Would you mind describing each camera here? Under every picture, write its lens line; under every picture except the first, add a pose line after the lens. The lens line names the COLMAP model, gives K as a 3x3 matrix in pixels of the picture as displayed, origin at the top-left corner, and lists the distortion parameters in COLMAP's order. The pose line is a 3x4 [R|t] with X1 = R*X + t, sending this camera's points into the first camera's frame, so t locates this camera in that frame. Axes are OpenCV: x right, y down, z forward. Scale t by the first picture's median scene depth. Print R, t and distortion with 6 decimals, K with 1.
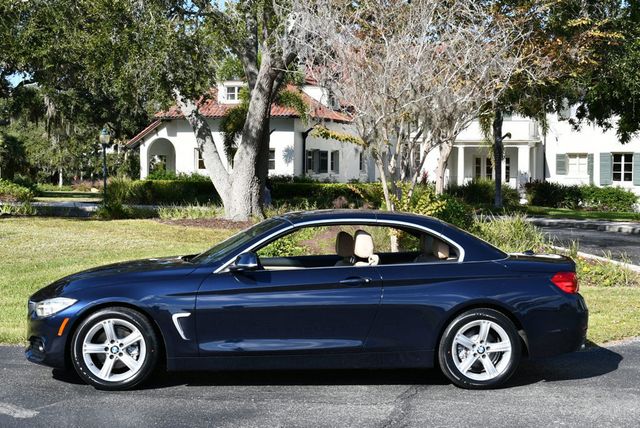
lens RADIAL K [[1102.3, 0, 320.0], [0, 1102.3, 214.0], [0, 0, 1]] dist [-0.021257, -0.034132]
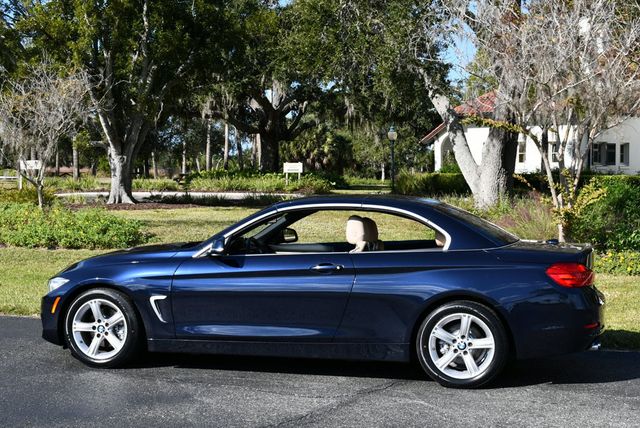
lens RADIAL K [[1015.4, 0, 320.0], [0, 1015.4, 214.0], [0, 0, 1]] dist [-0.029303, -0.046032]
pose [[0.945179, 0.004774, -0.326518, 0.110152], [-0.002394, 0.999968, 0.007690, 0.002448], [0.326544, -0.006487, 0.945160, 0.056847]]
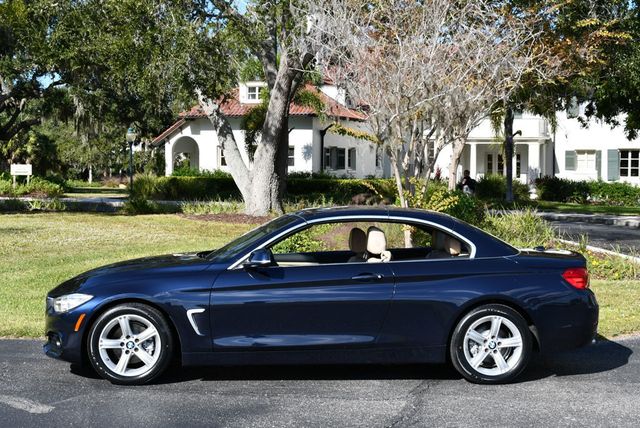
lens RADIAL K [[1052.2, 0, 320.0], [0, 1052.2, 214.0], [0, 0, 1]] dist [-0.024848, -0.047041]
pose [[0.999841, -0.001472, -0.017783, 0.001959], [0.001567, 0.999985, 0.005299, -0.000811], [0.017775, -0.005326, 0.999828, 0.012247]]
